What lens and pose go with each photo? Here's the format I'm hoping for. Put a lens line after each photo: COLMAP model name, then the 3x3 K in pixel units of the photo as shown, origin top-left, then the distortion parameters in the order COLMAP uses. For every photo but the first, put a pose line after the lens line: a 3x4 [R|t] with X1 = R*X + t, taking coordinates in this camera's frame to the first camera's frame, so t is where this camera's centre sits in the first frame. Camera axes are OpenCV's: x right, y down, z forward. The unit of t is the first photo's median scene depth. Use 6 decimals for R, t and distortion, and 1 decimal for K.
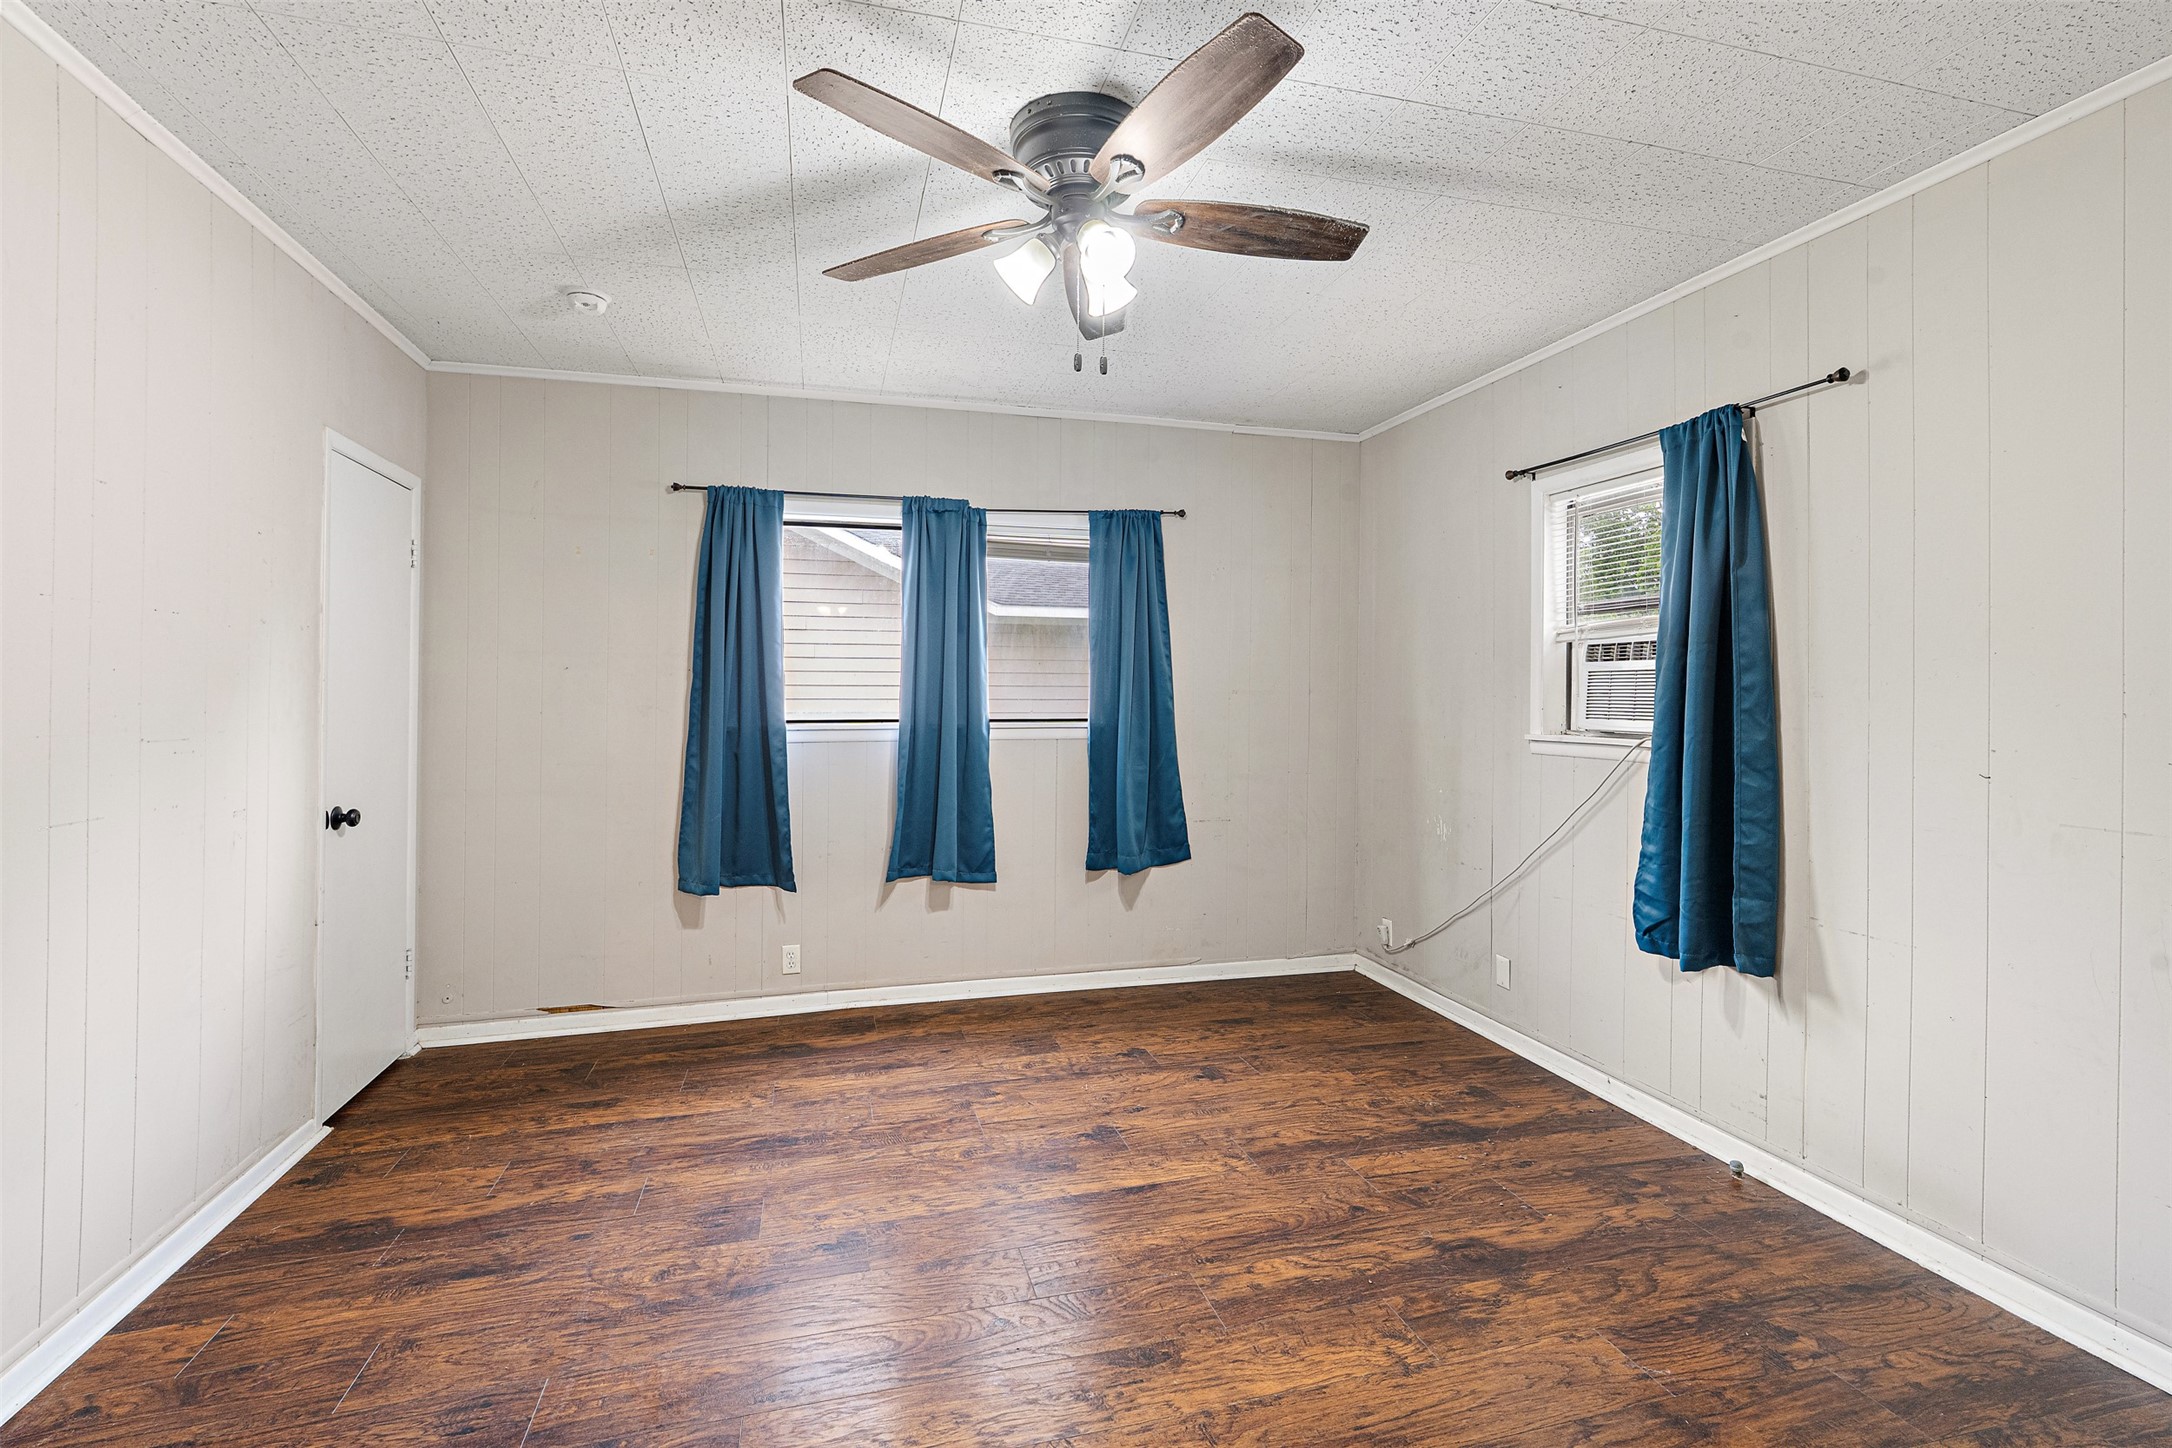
lens RADIAL K [[963.1, 0, 1052.6], [0, 963.1, 702.5], [0, 0, 1]] dist [-0.004314, 0.000556]
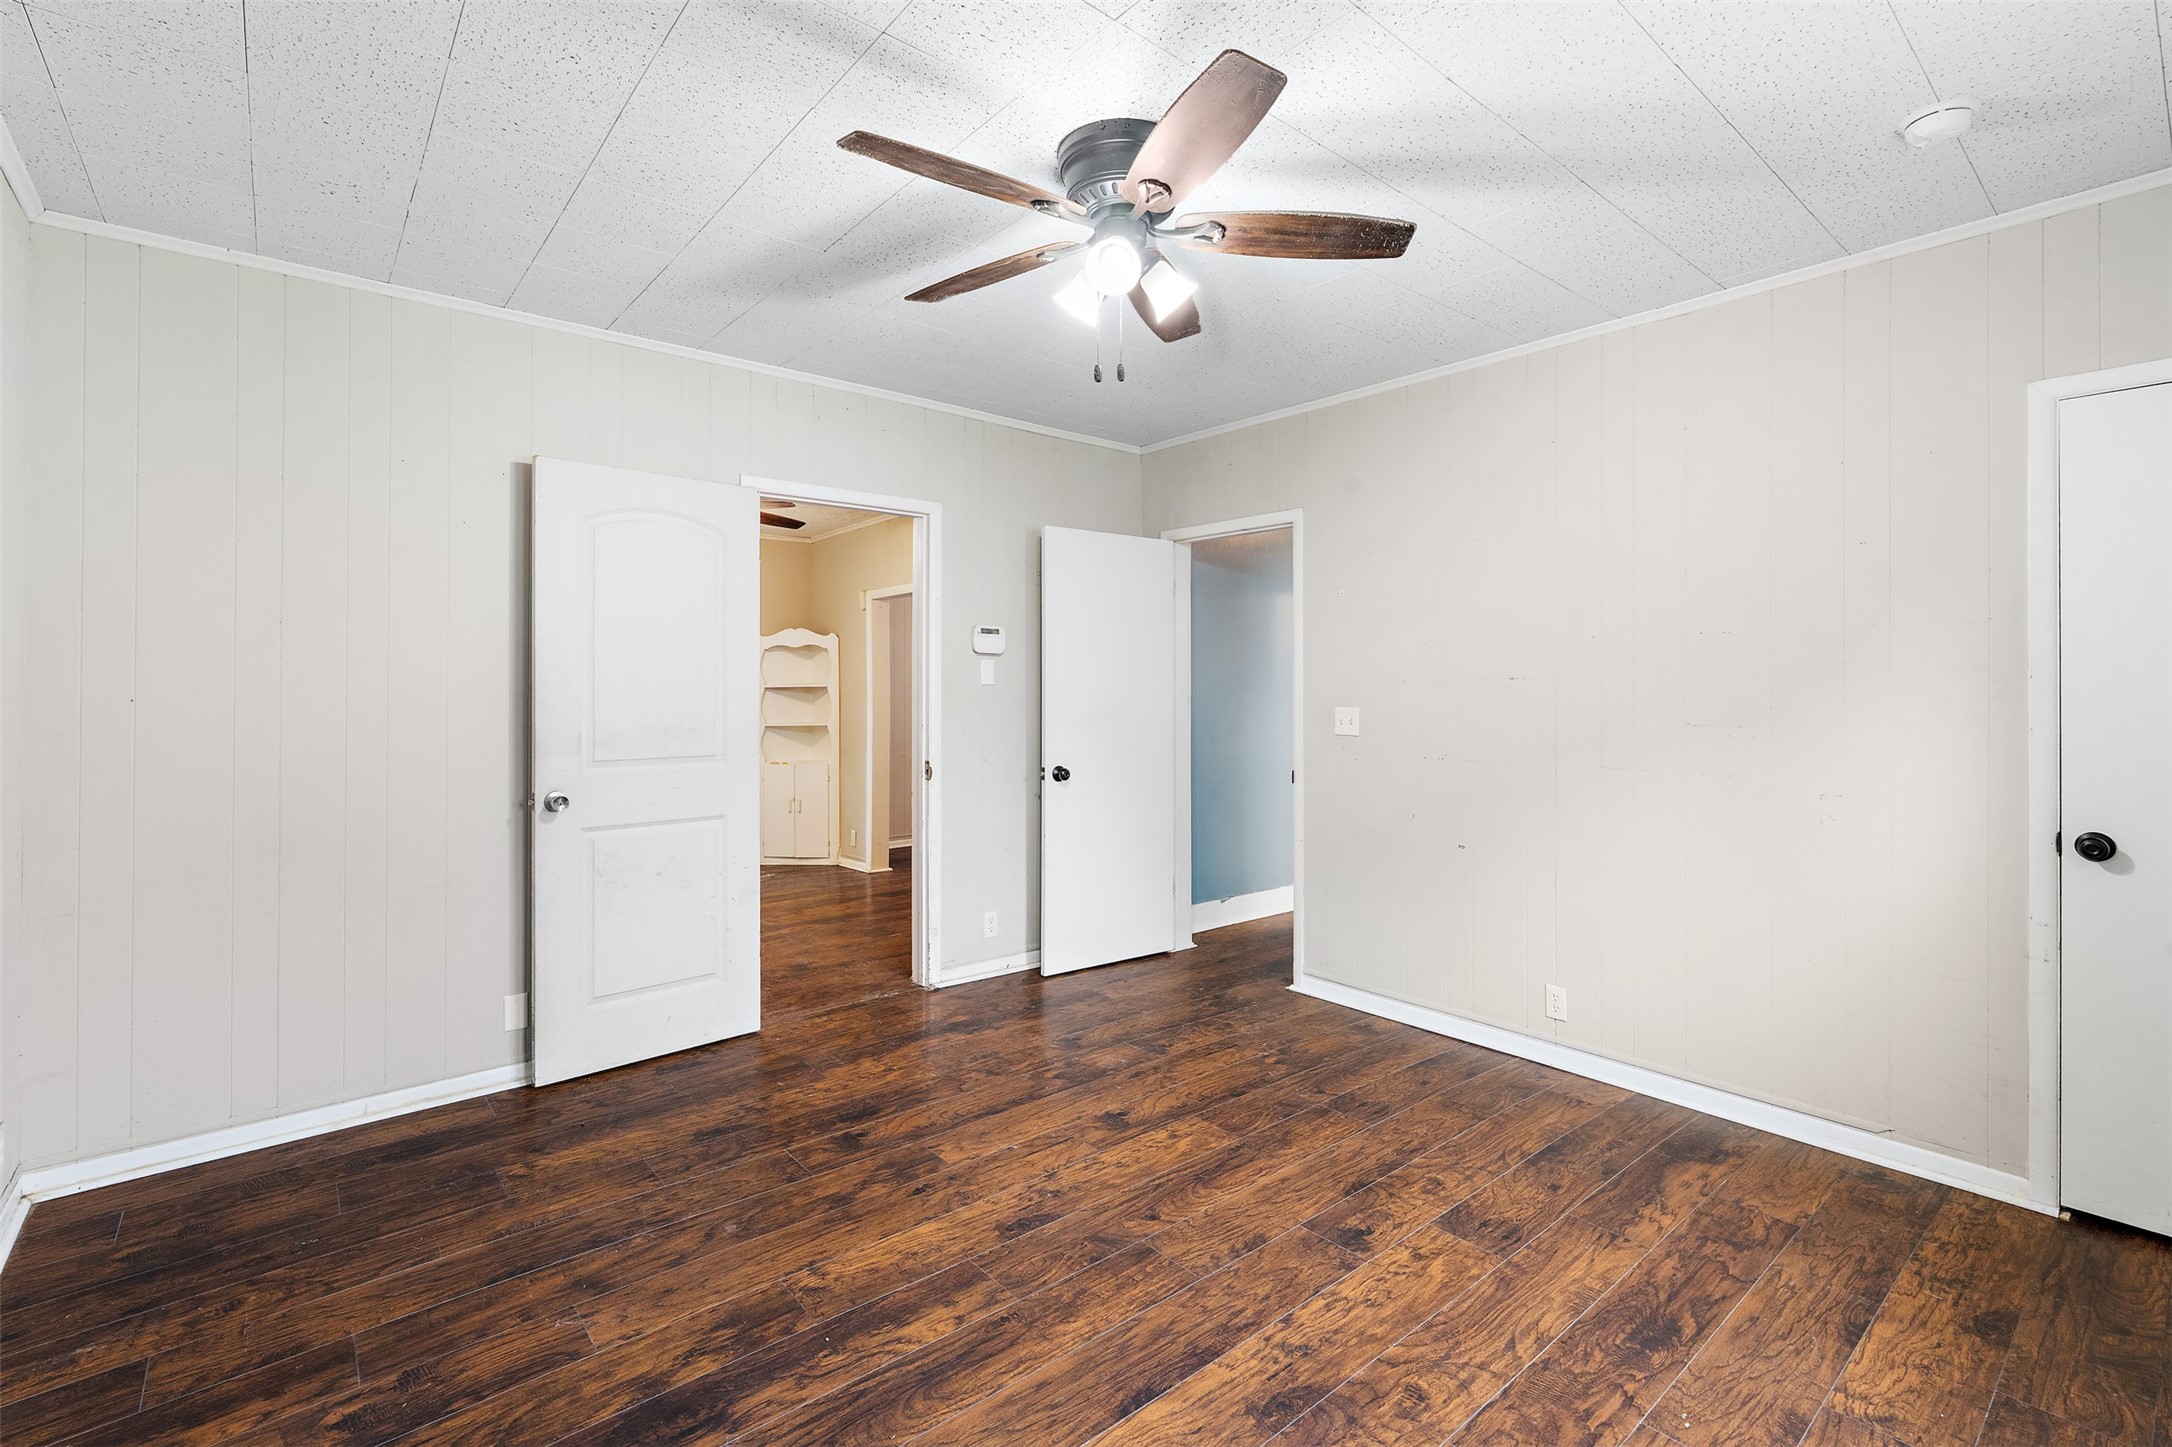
lens RADIAL K [[963.1, 0, 1083.5], [0, 963.1, 700.8], [0, 0, 1]] dist [-0.004314, 0.000556]
pose [[-0.896085, -0.001699, -0.443879, 0.500307], [-0.009105, 0.999853, 0.014554, -0.005254], [0.443788, 0.017083, -0.895969, 1.842830]]
